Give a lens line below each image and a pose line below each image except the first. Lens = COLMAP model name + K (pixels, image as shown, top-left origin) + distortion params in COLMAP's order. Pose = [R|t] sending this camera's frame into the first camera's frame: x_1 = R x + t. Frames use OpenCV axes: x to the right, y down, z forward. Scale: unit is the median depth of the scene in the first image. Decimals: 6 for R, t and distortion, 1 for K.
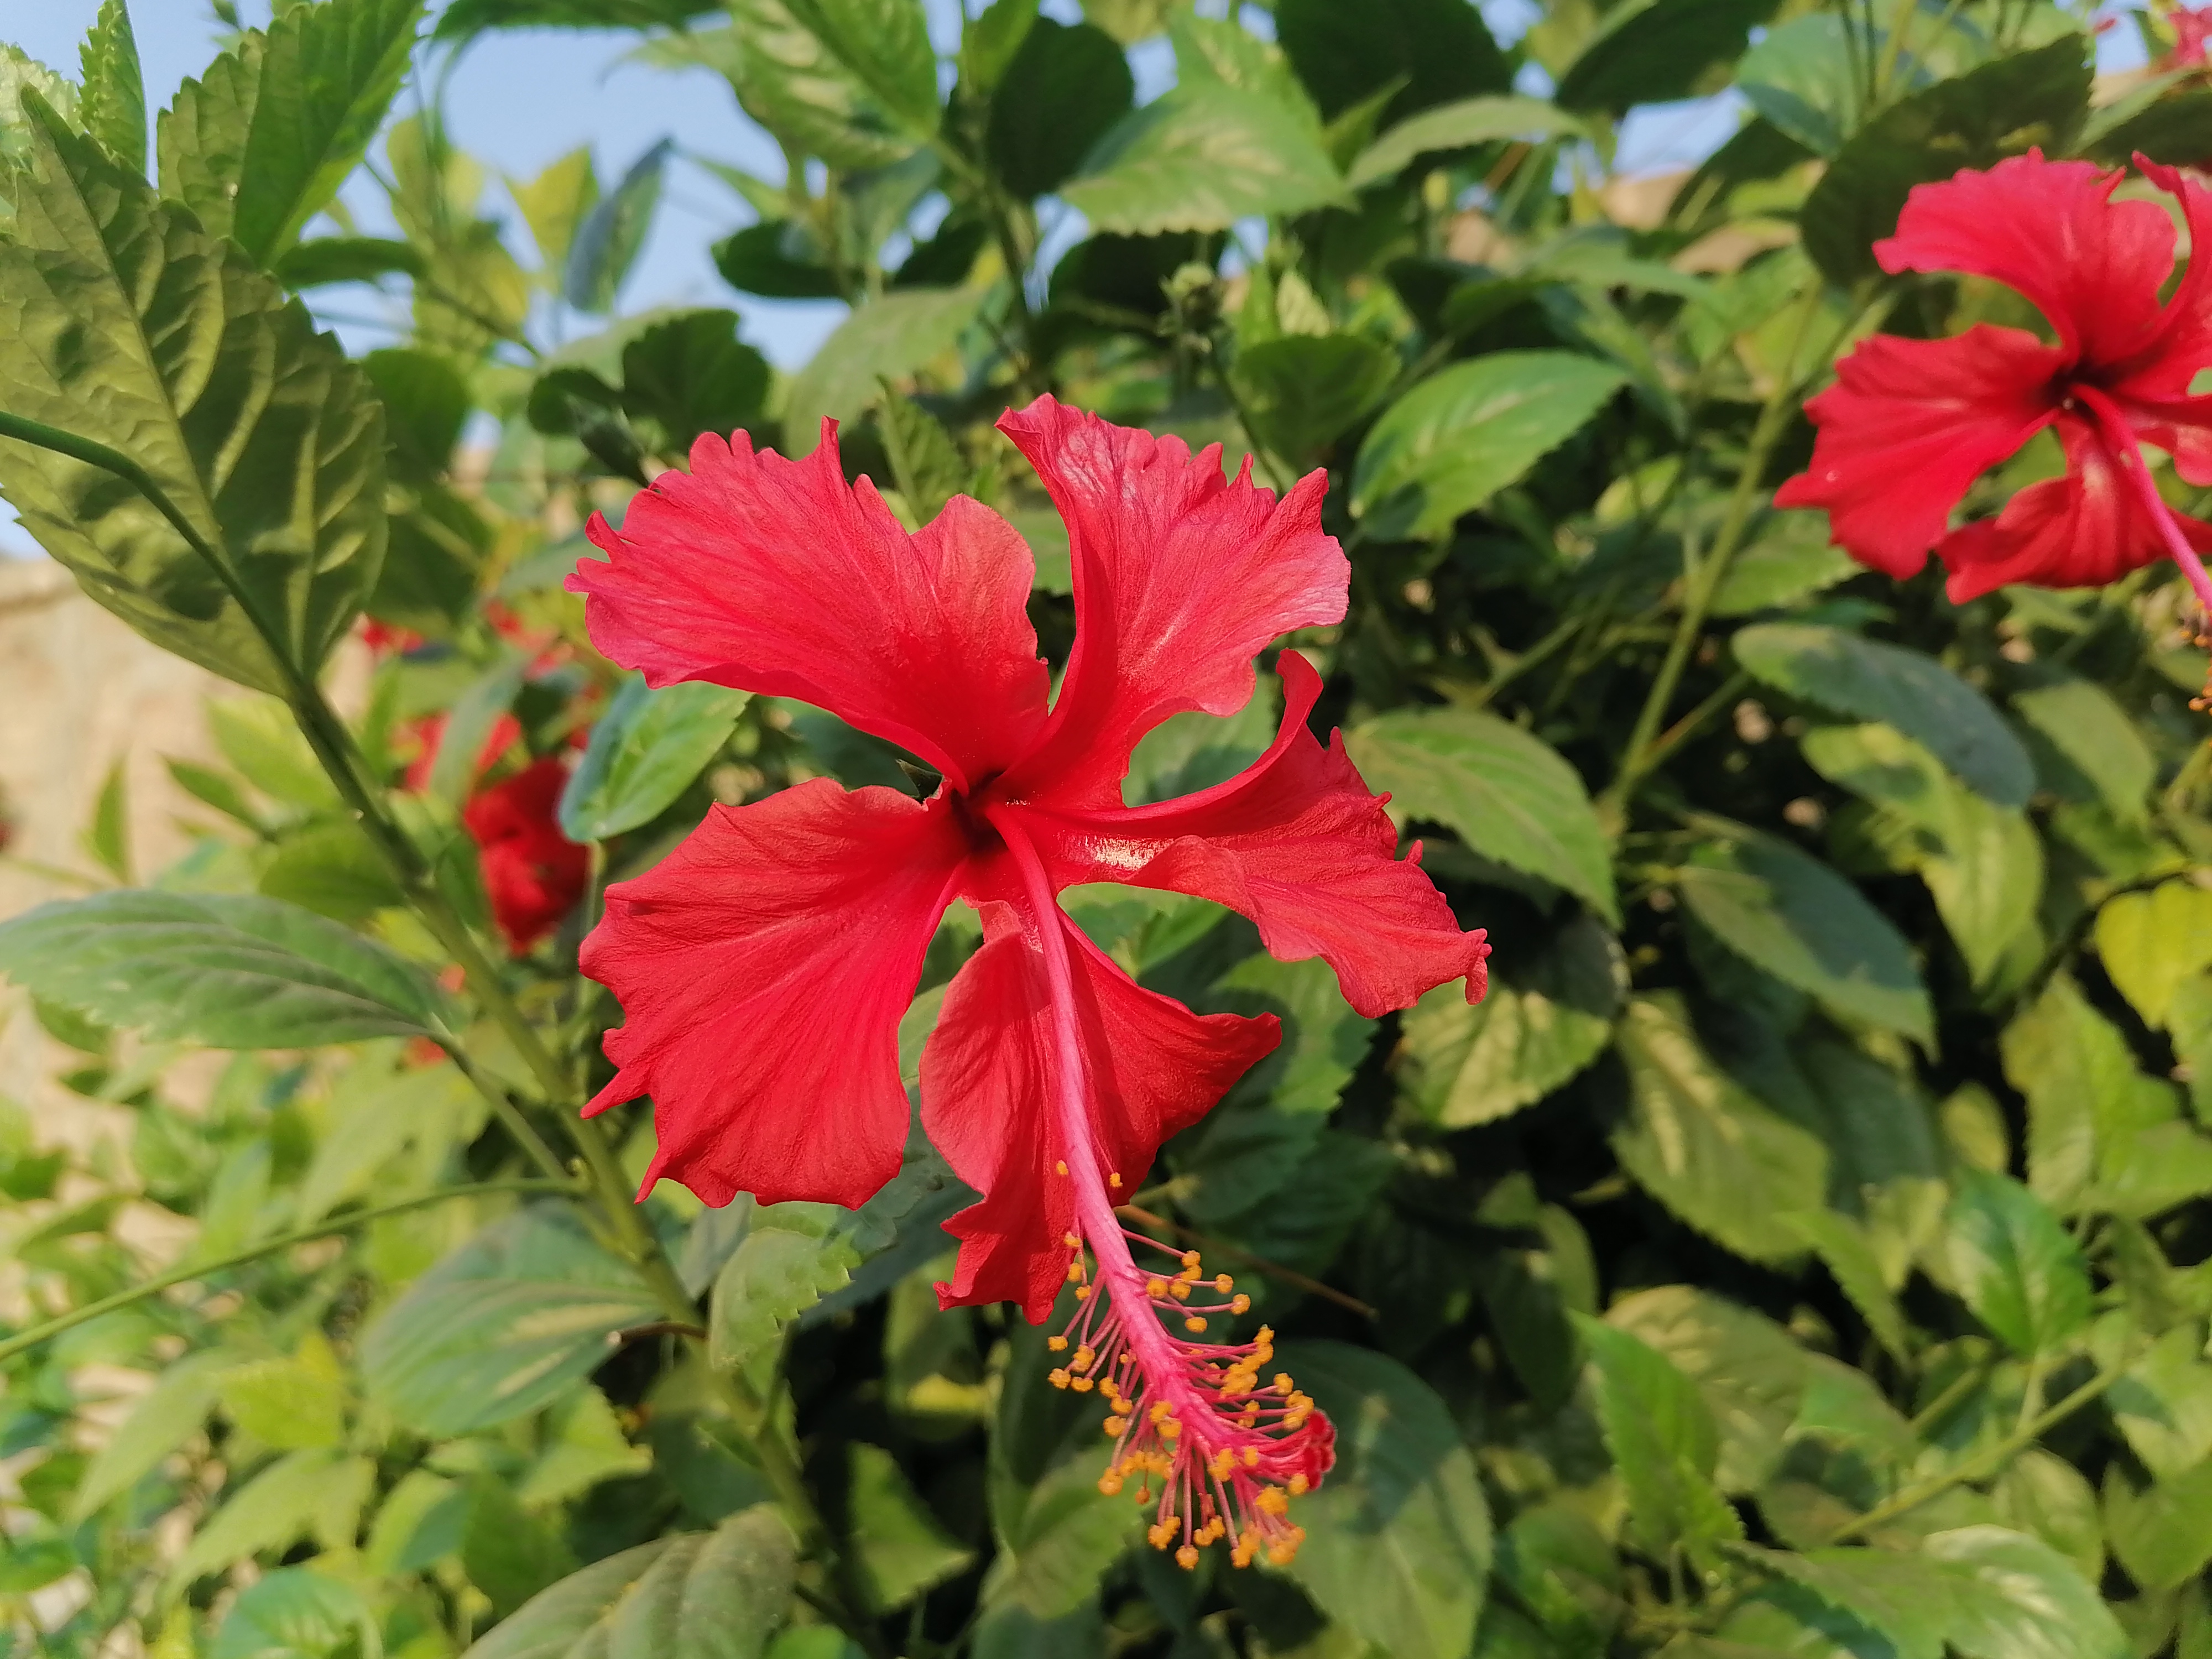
lens RADIAL K [[1746.4, 0, 1102.9], [0, 1746.4, 789.5], [0, 0, 1]] dist [0.058020, -0.121762]
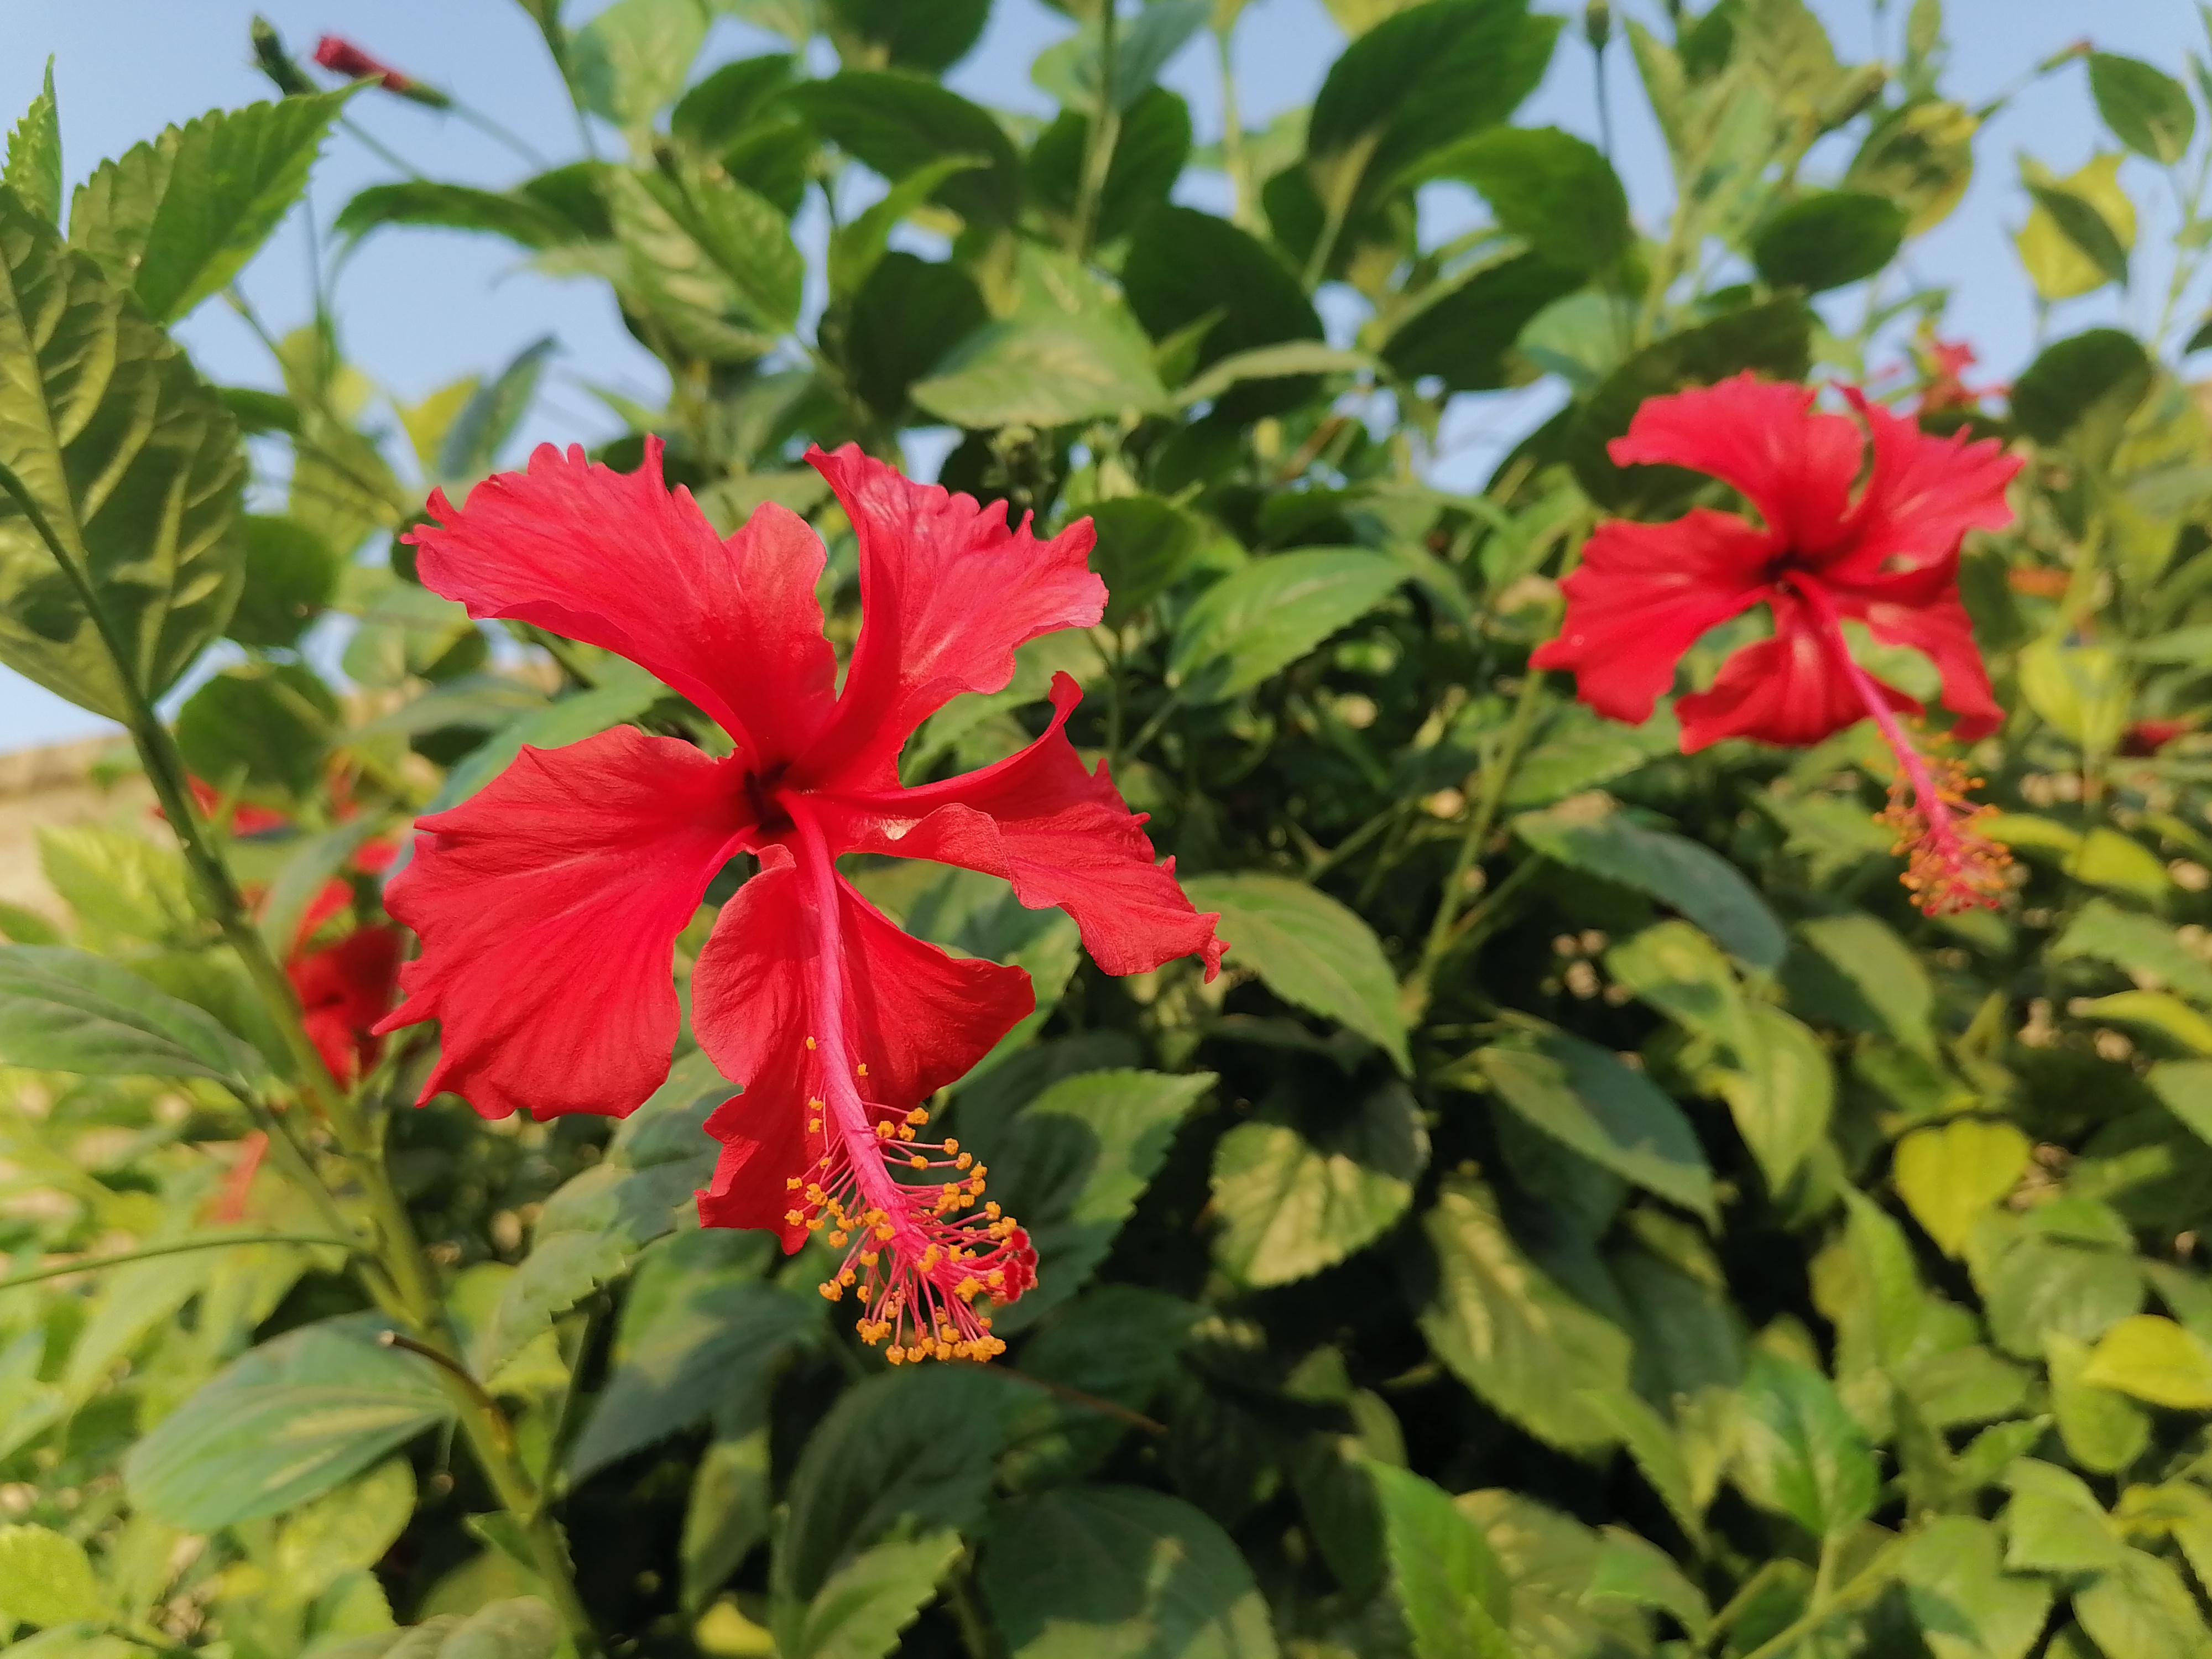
lens RADIAL K [[1731.0, 0, 1109.6], [0, 1731.0, 749.7], [0, 0, 1]] dist [0.054928, -0.108010]
pose [[0.996049, 0.039168, 0.079697, 0.031013], [-0.024948, 0.984750, -0.172175, 0.095972], [-0.085225, 0.169506, 0.981837, -0.058870]]
